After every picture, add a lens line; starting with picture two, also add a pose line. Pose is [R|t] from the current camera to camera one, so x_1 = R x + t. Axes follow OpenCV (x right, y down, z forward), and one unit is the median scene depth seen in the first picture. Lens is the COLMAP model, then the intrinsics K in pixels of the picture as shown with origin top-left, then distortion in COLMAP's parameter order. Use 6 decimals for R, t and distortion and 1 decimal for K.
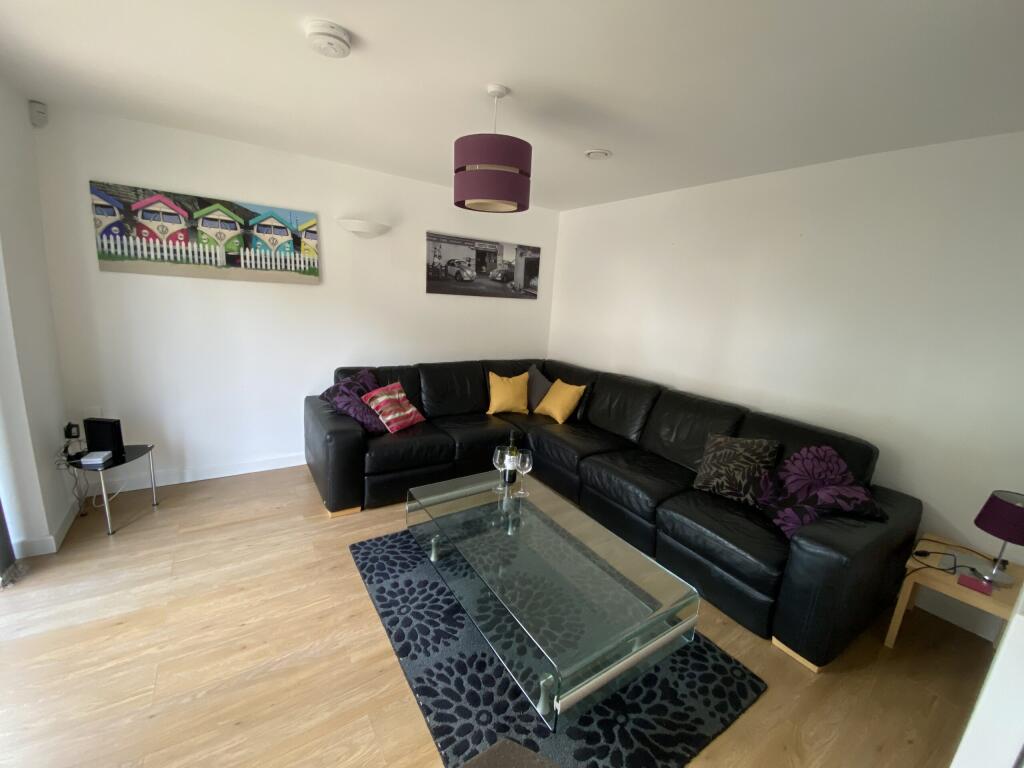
lens RADIAL K [[420.4, 0, 507.7], [0, 420.4, 387.6], [0, 0, 1]] dist [0.012746, -0.019439]
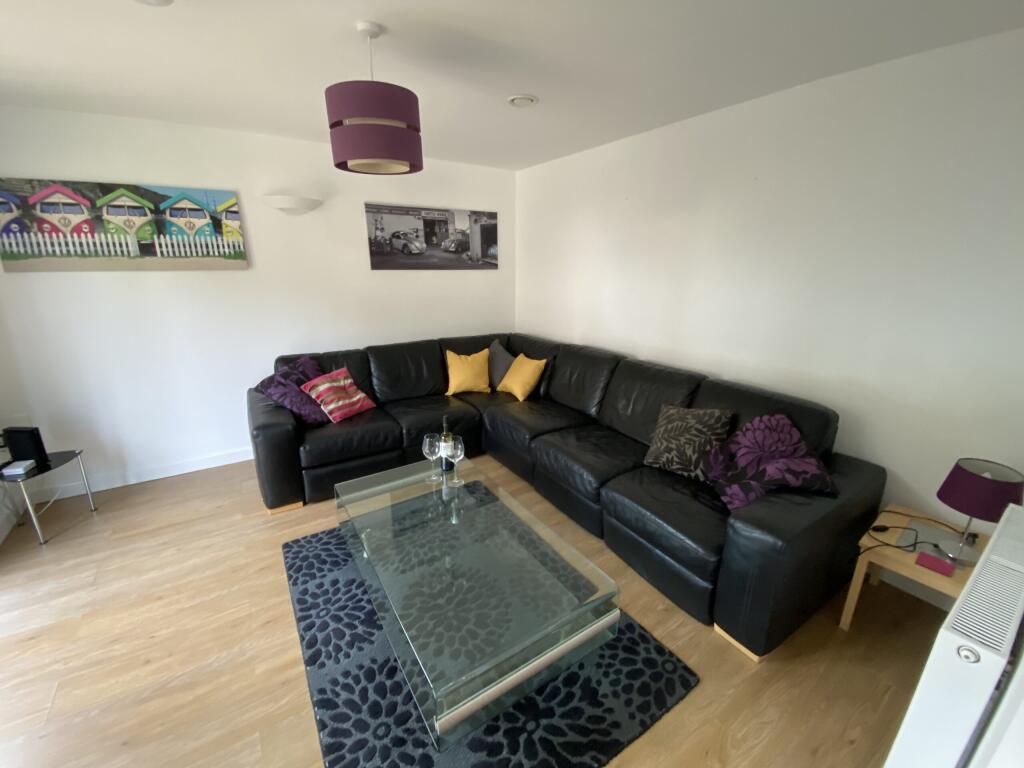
lens RADIAL K [[418.2, 0, 512.3], [0, 418.2, 390.0], [0, 0, 1]] dist [0.001600, -0.013102]
pose [[0.998097, -0.058529, -0.019390, 0.186368], [0.059789, 0.995579, 0.072444, -0.011994], [0.015064, -0.073465, 0.997184, 0.088011]]
